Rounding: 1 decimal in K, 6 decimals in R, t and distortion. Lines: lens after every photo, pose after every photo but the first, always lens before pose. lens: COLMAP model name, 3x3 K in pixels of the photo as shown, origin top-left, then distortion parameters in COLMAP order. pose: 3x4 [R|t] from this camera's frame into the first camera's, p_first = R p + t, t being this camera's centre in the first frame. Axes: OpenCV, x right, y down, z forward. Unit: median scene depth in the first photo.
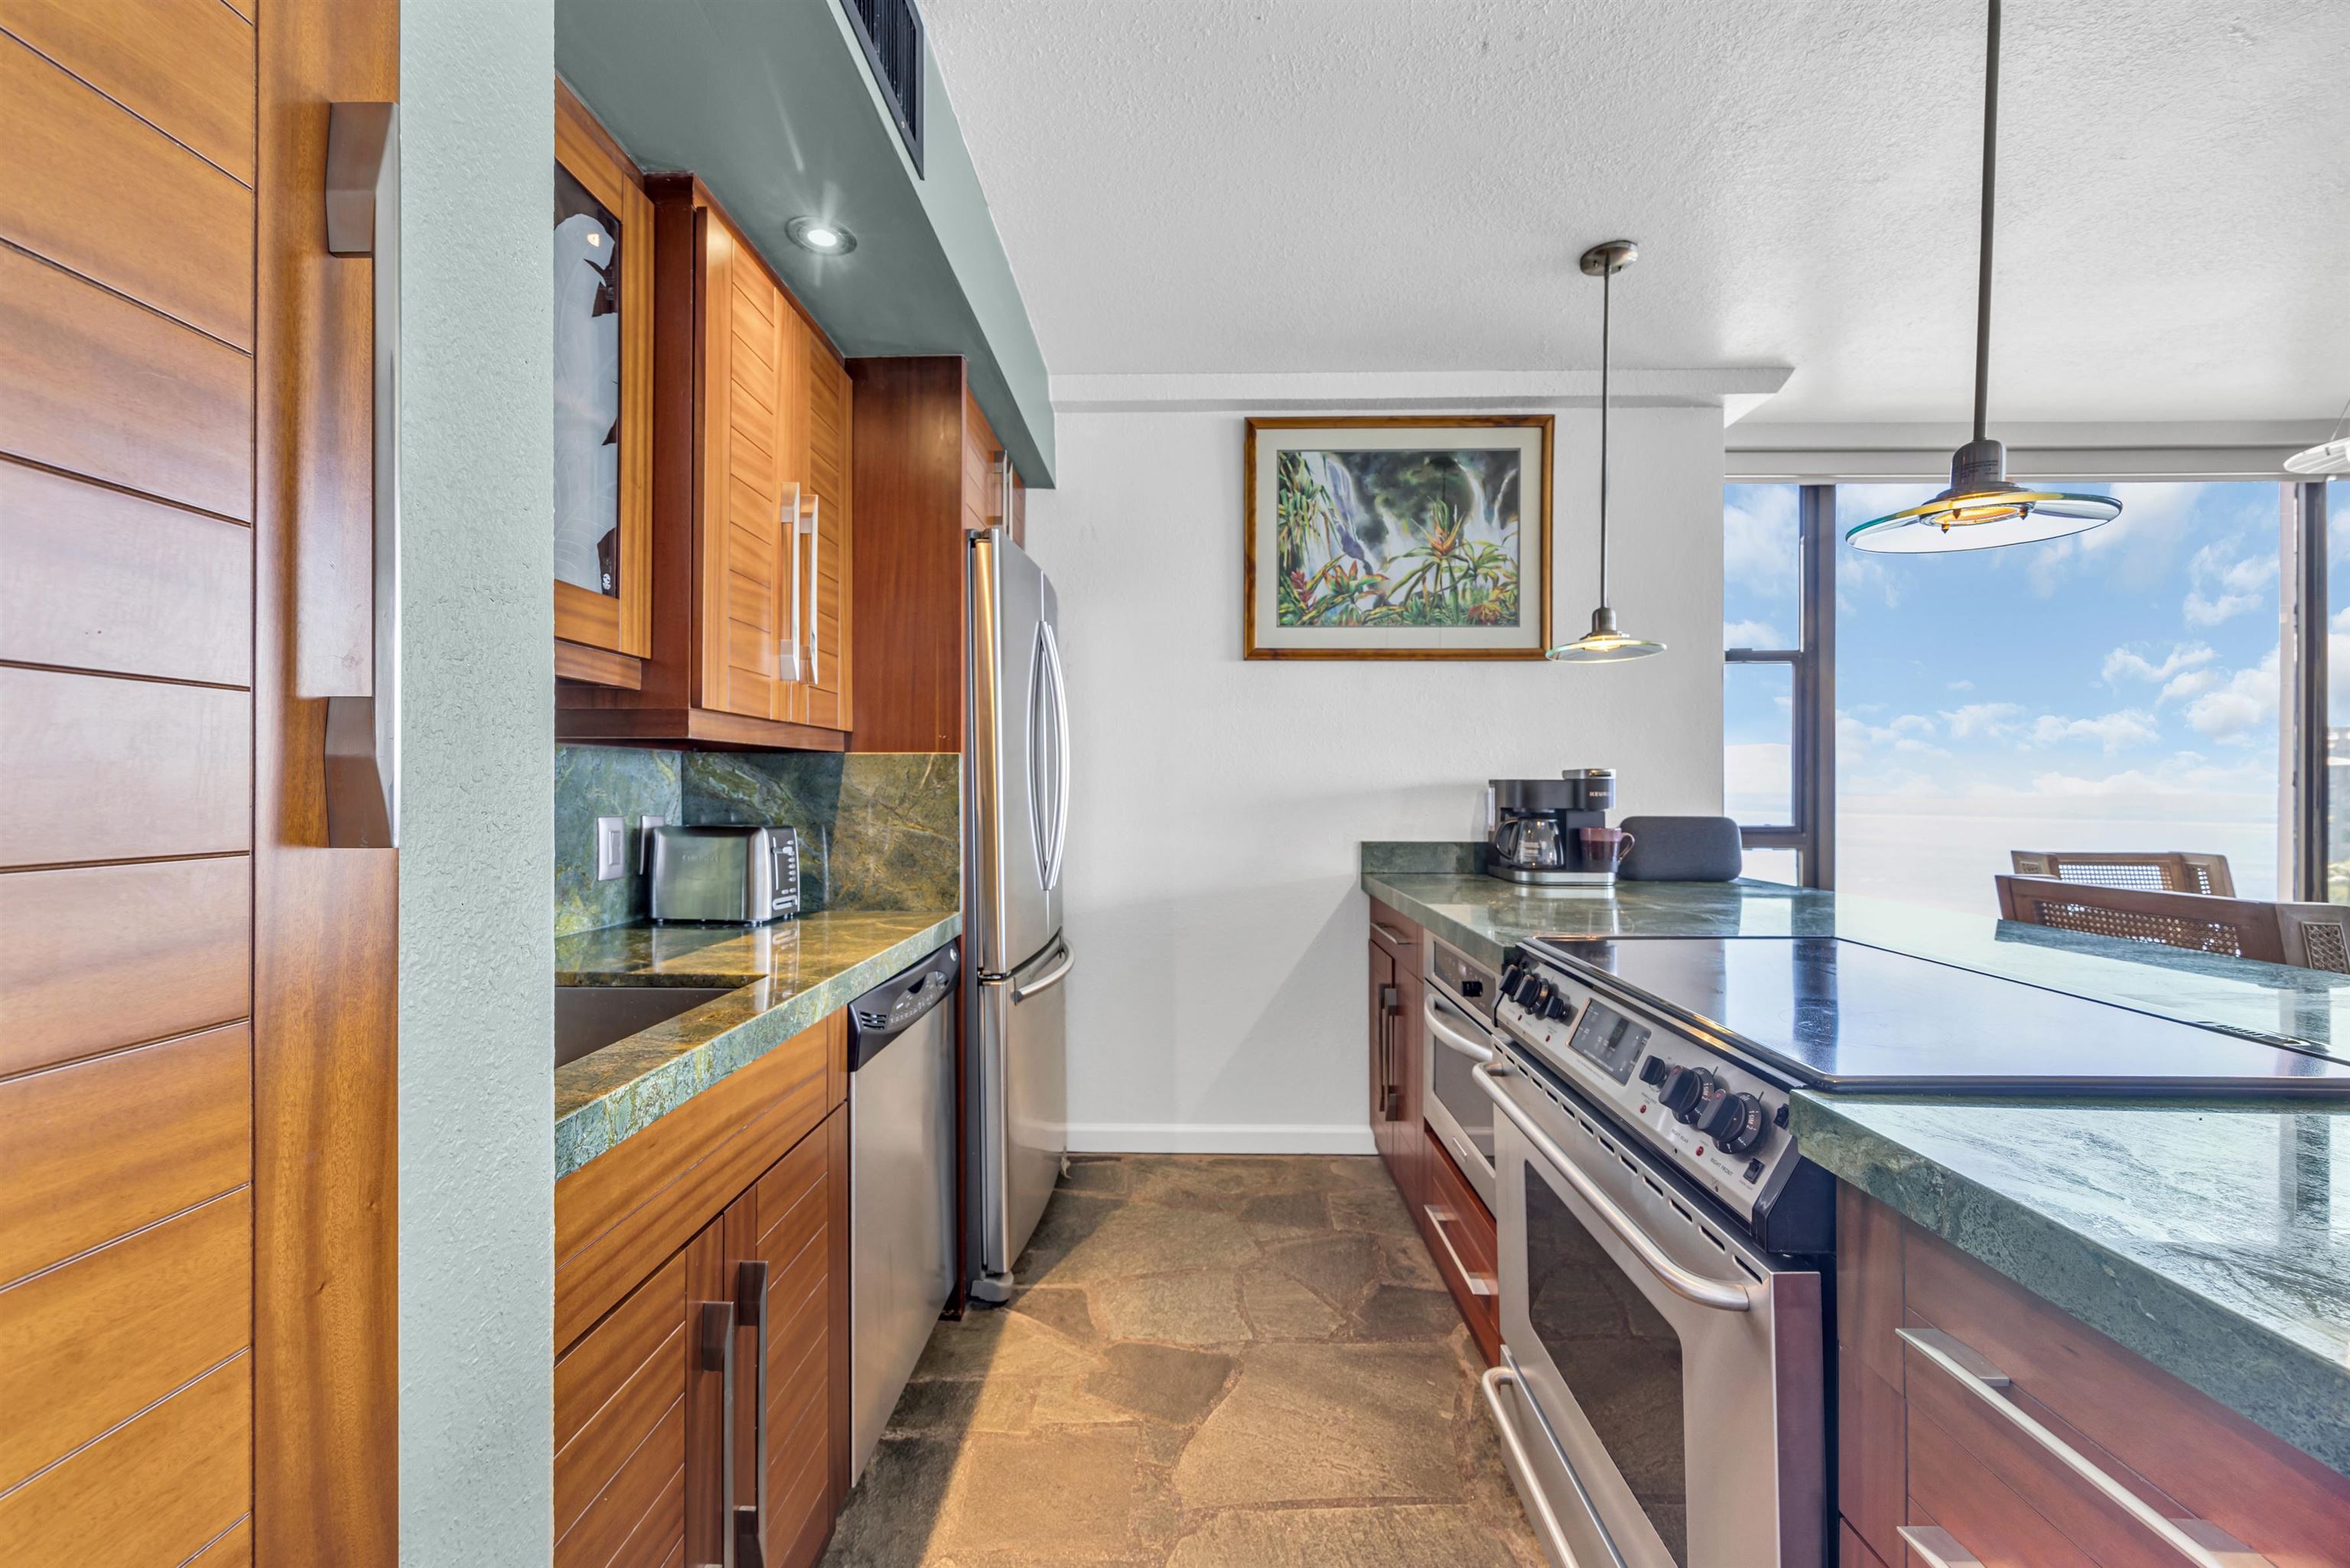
lens RADIAL K [[902.1, 0, 1174.1], [0, 902.1, 787.2], [0, 0, 1]] dist [-0.000868, 0.000096]
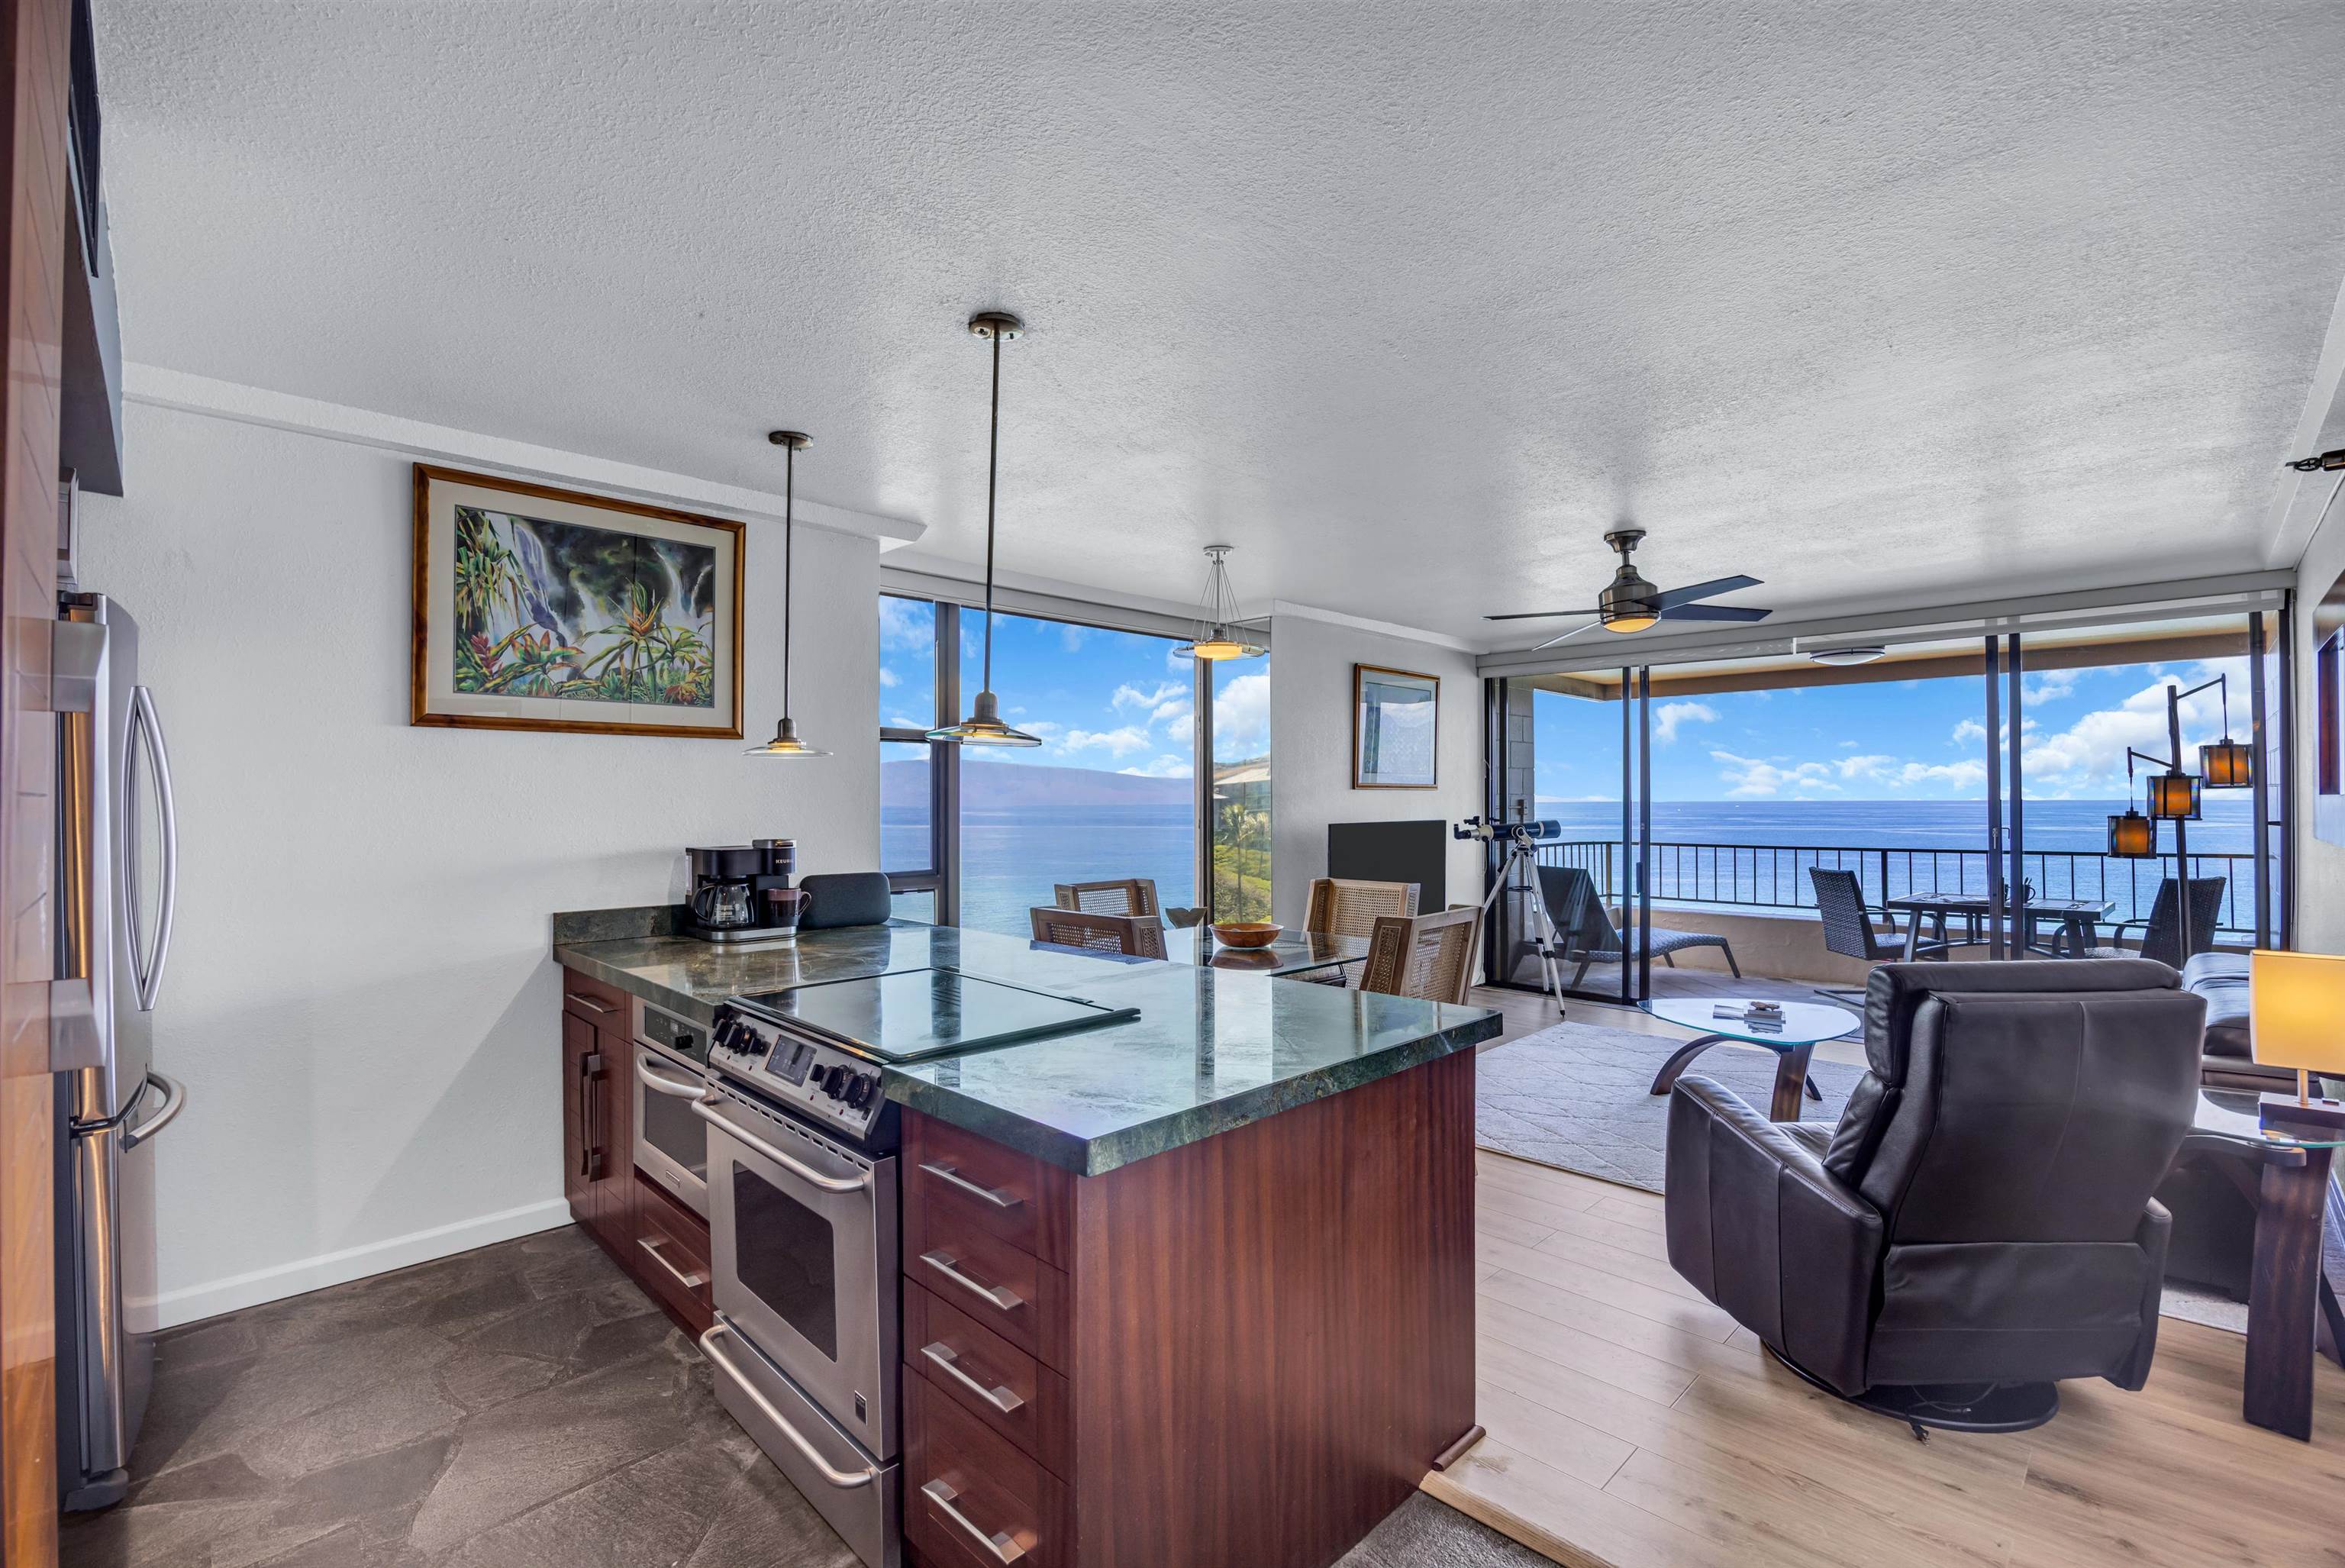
lens RADIAL K [[1027.4, 0, 1167.9], [0, 1027.4, 788.6], [0, 0, 1]] dist [-0.014194, 0.000435]
pose [[0.695931, 0.003016, 0.718103, -0.146812], [0.003220, 0.999968, -0.007321, -0.075374], [-0.718102, 0.007407, 0.695899, -0.305101]]
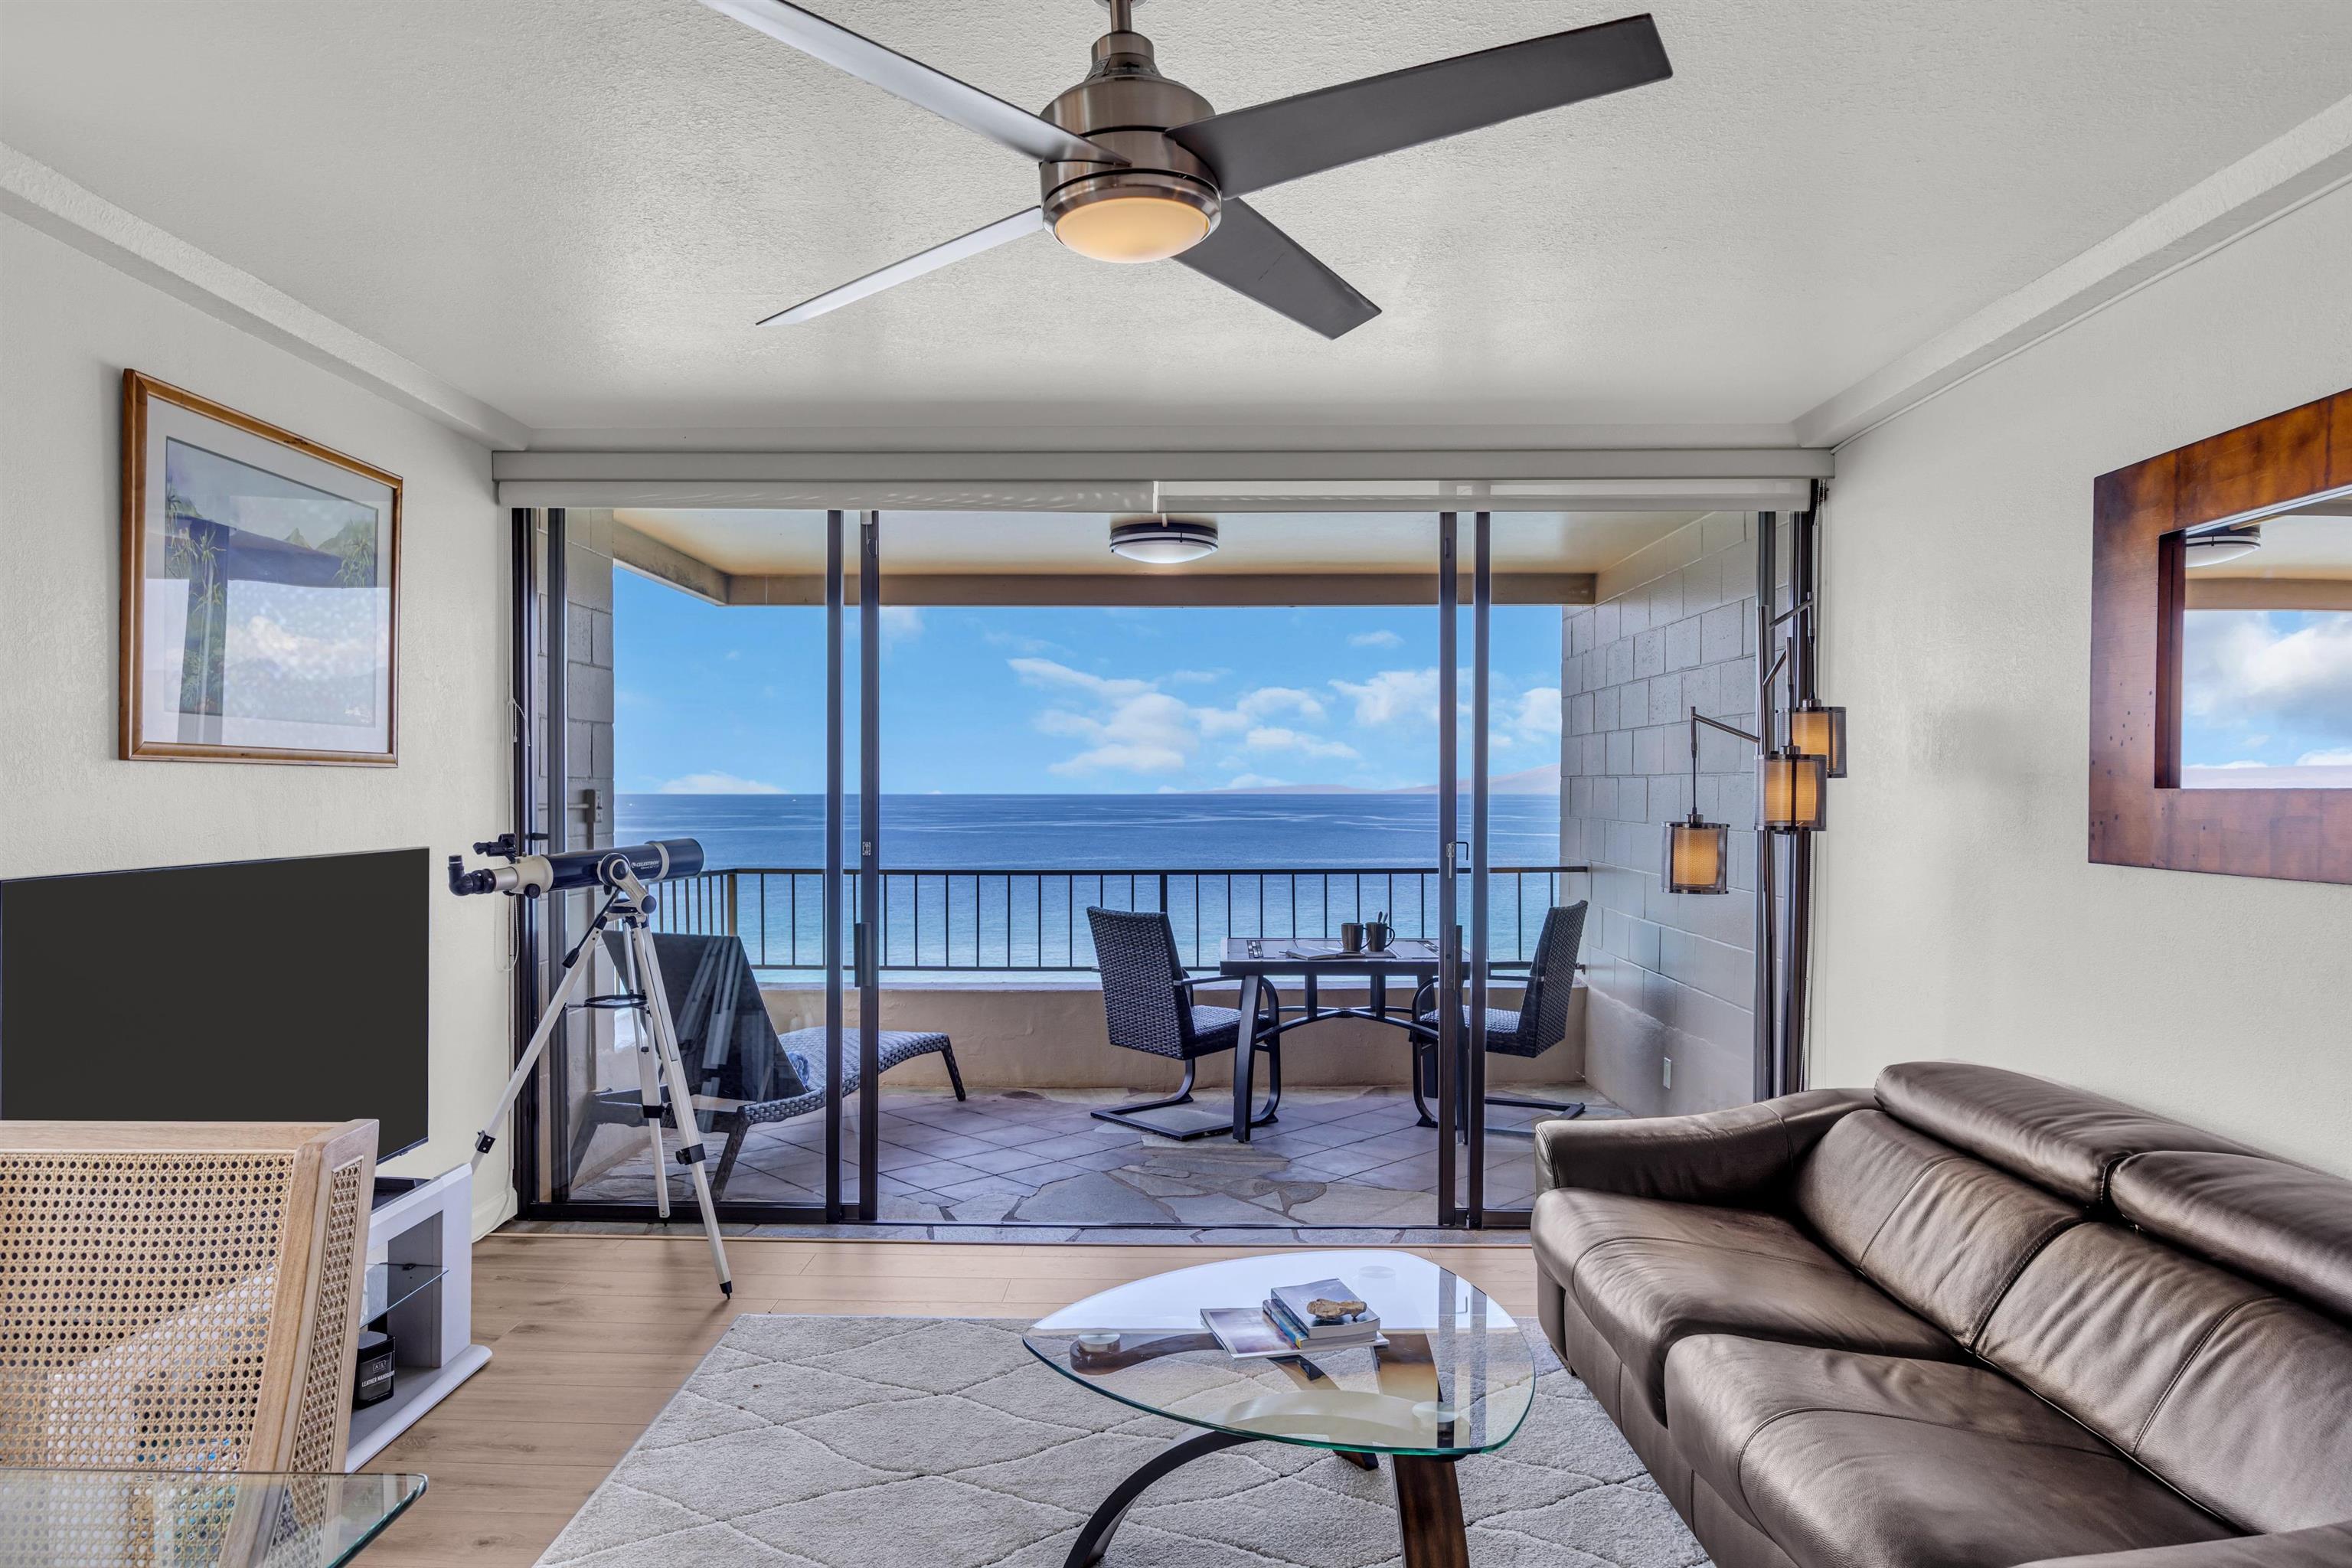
lens RADIAL K [[1431.8, 0, 1172.5], [0, 1431.8, 818.4], [0, 0, 1]] dist [-0.000957, -0.001781]
pose [[-0.009152, -0.023202, 0.999689, 0.809883], [-0.002843, 0.999727, 0.023177, -0.072195], [-0.999954, -0.002630, -0.009216, 0.282219]]
